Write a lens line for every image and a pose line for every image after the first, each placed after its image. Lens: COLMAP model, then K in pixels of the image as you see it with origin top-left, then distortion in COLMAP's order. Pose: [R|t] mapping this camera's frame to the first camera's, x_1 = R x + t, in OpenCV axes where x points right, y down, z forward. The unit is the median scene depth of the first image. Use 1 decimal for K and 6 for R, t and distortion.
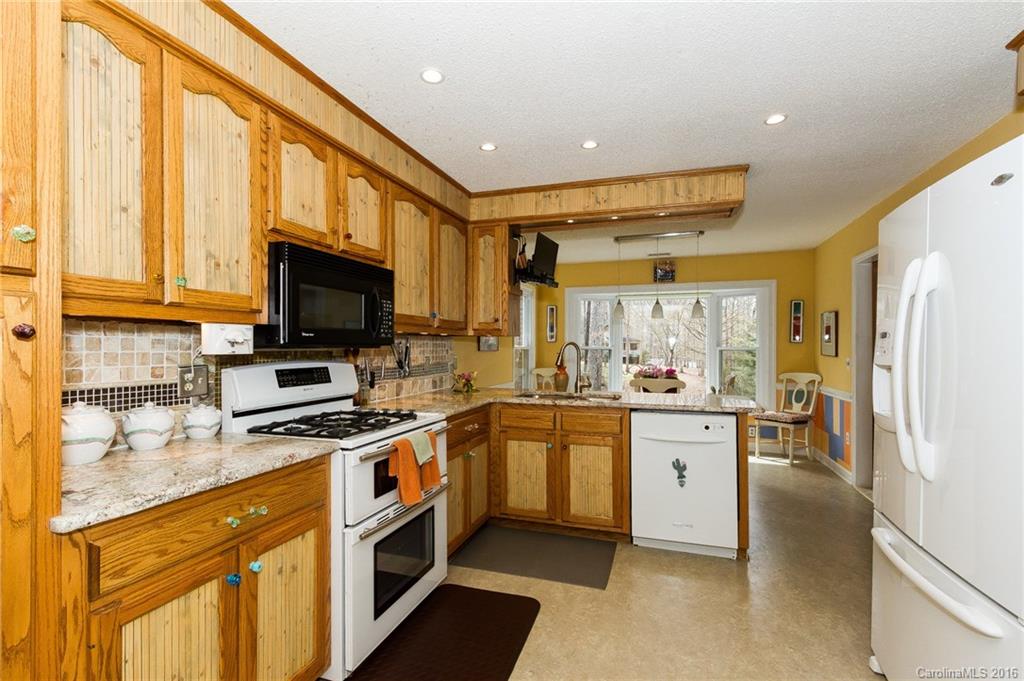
lens RADIAL K [[478.3, 0, 513.0], [0, 478.3, 350.9], [0, 0, 1]] dist [0.000075, 0.000055]
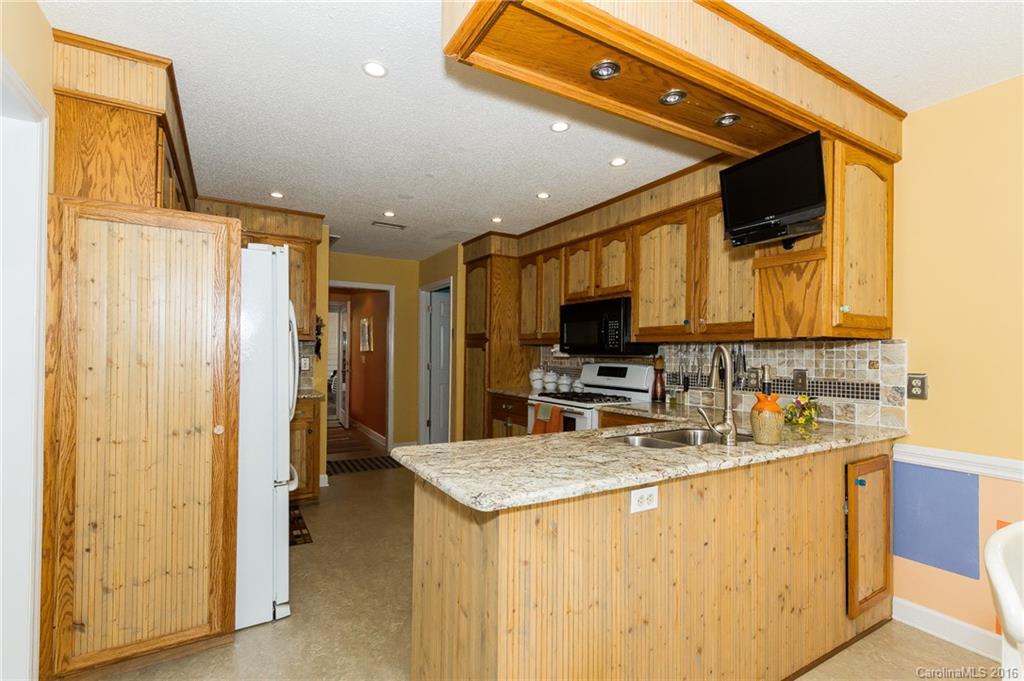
lens RADIAL K [[478.3, 0, 513.0], [0, 478.3, 350.9], [0, 0, 1]] dist [0.000075, 0.000055]
pose [[-0.650387, -0.016102, -0.759432, 0.878855], [-0.018516, 0.999814, -0.005342, -0.003735], [0.759377, 0.010587, -0.650564, 1.496813]]
